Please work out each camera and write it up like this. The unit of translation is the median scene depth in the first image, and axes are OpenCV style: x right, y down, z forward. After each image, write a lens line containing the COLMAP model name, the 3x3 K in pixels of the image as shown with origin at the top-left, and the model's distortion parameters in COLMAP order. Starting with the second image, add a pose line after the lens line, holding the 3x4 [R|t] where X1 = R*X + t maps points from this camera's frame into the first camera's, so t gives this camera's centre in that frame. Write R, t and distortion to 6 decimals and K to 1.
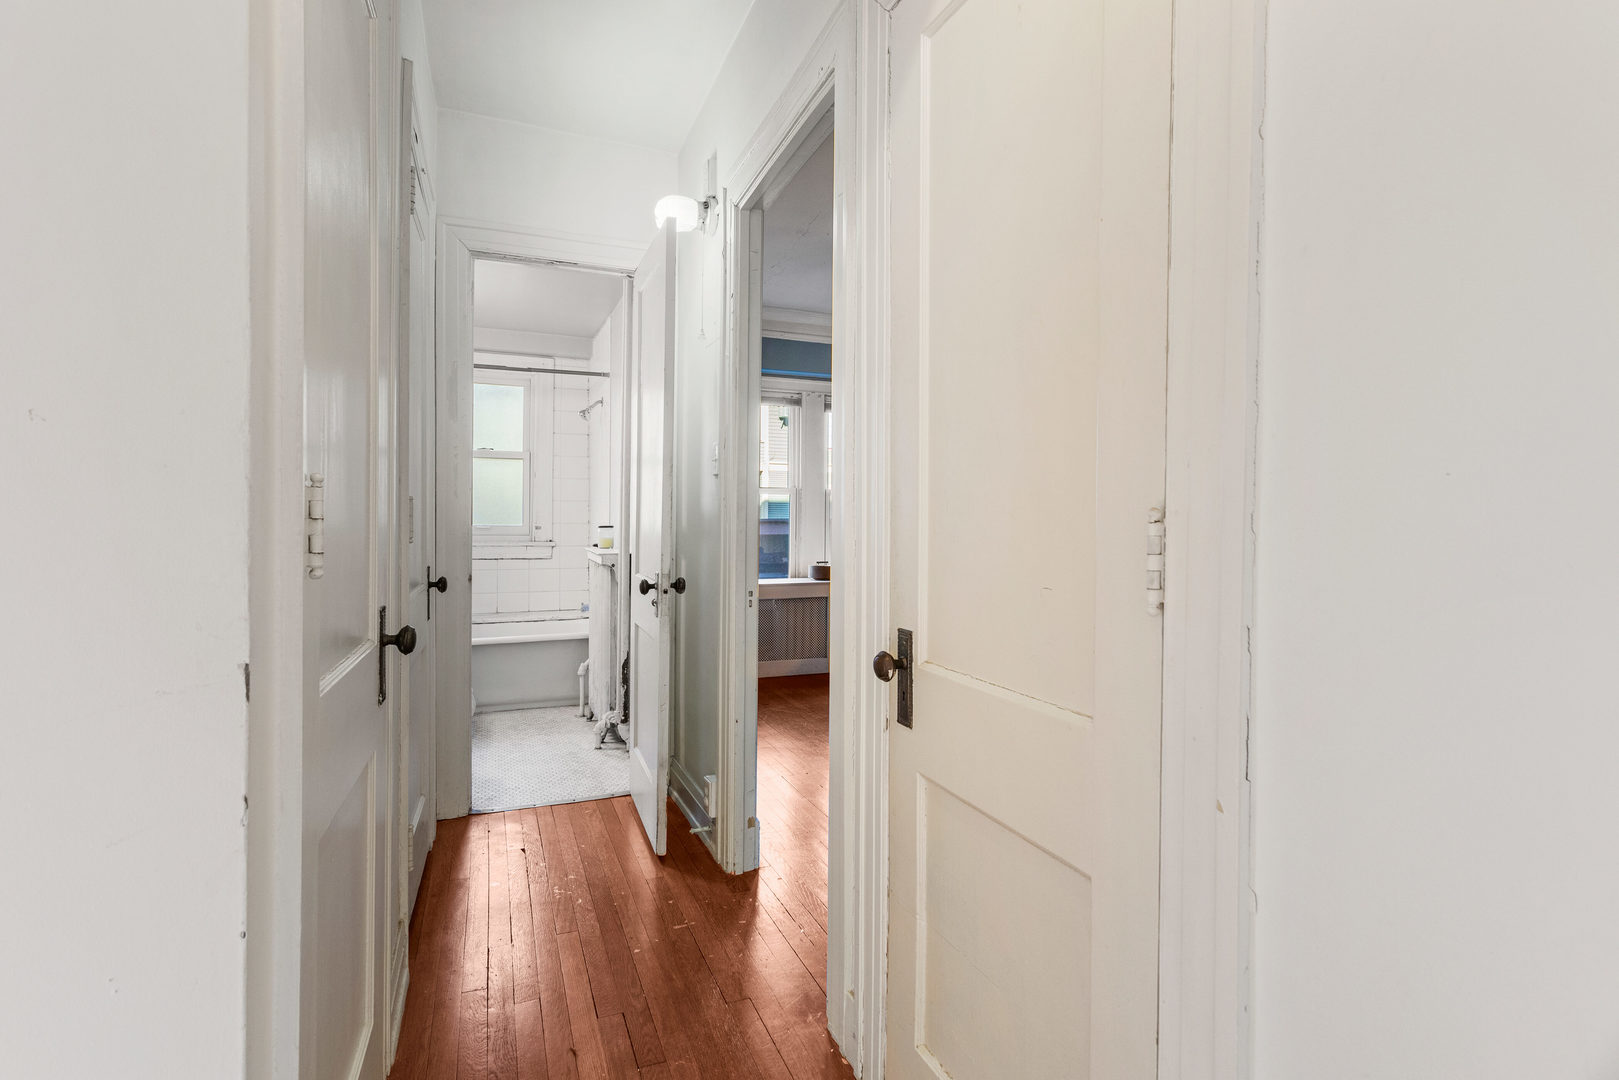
lens RADIAL K [[770.5, 0, 809.5], [0, 770.5, 540.0], [0, 0, 1]] dist [-0.000338, 0.000471]
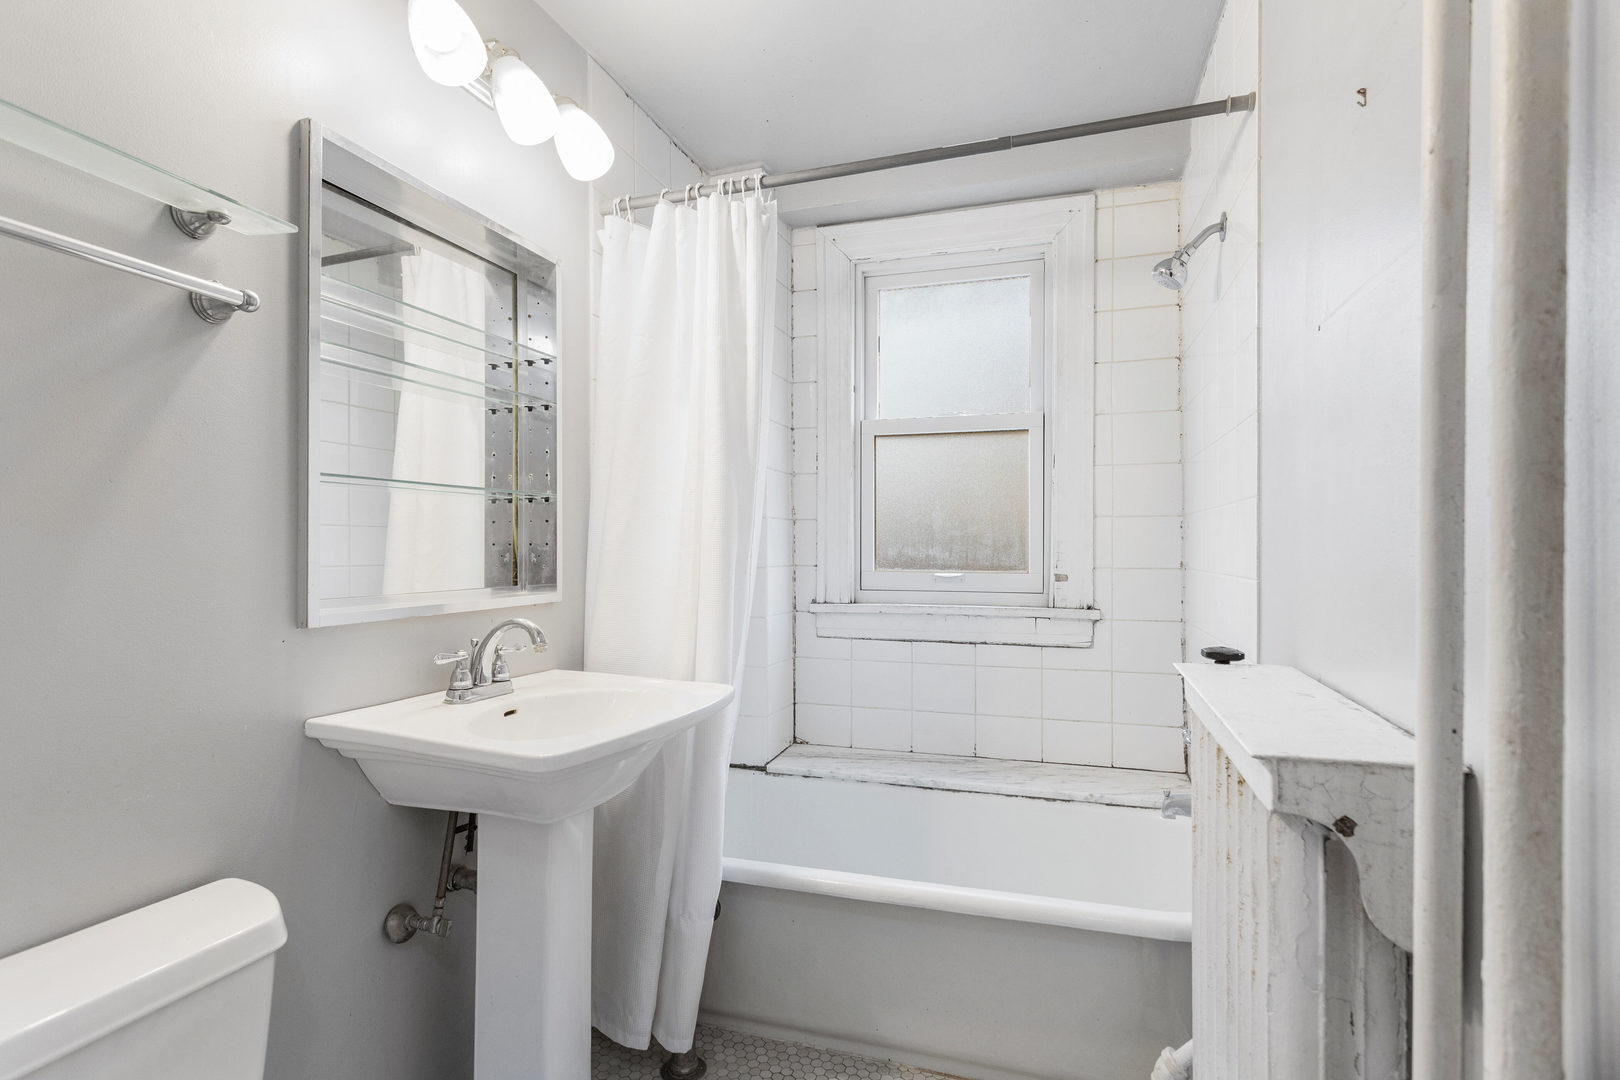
lens RADIAL K [[771.0, 0, 810.0], [0, 771.0, 540.0], [0, 0, 1]] dist [-0.000338, 0.000471]
pose [[0.756449, -0.011513, -0.653952, -0.184695], [-0.015692, 0.999238, -0.035743, -0.021896], [0.653865, 0.037299, 0.755692, 0.620842]]
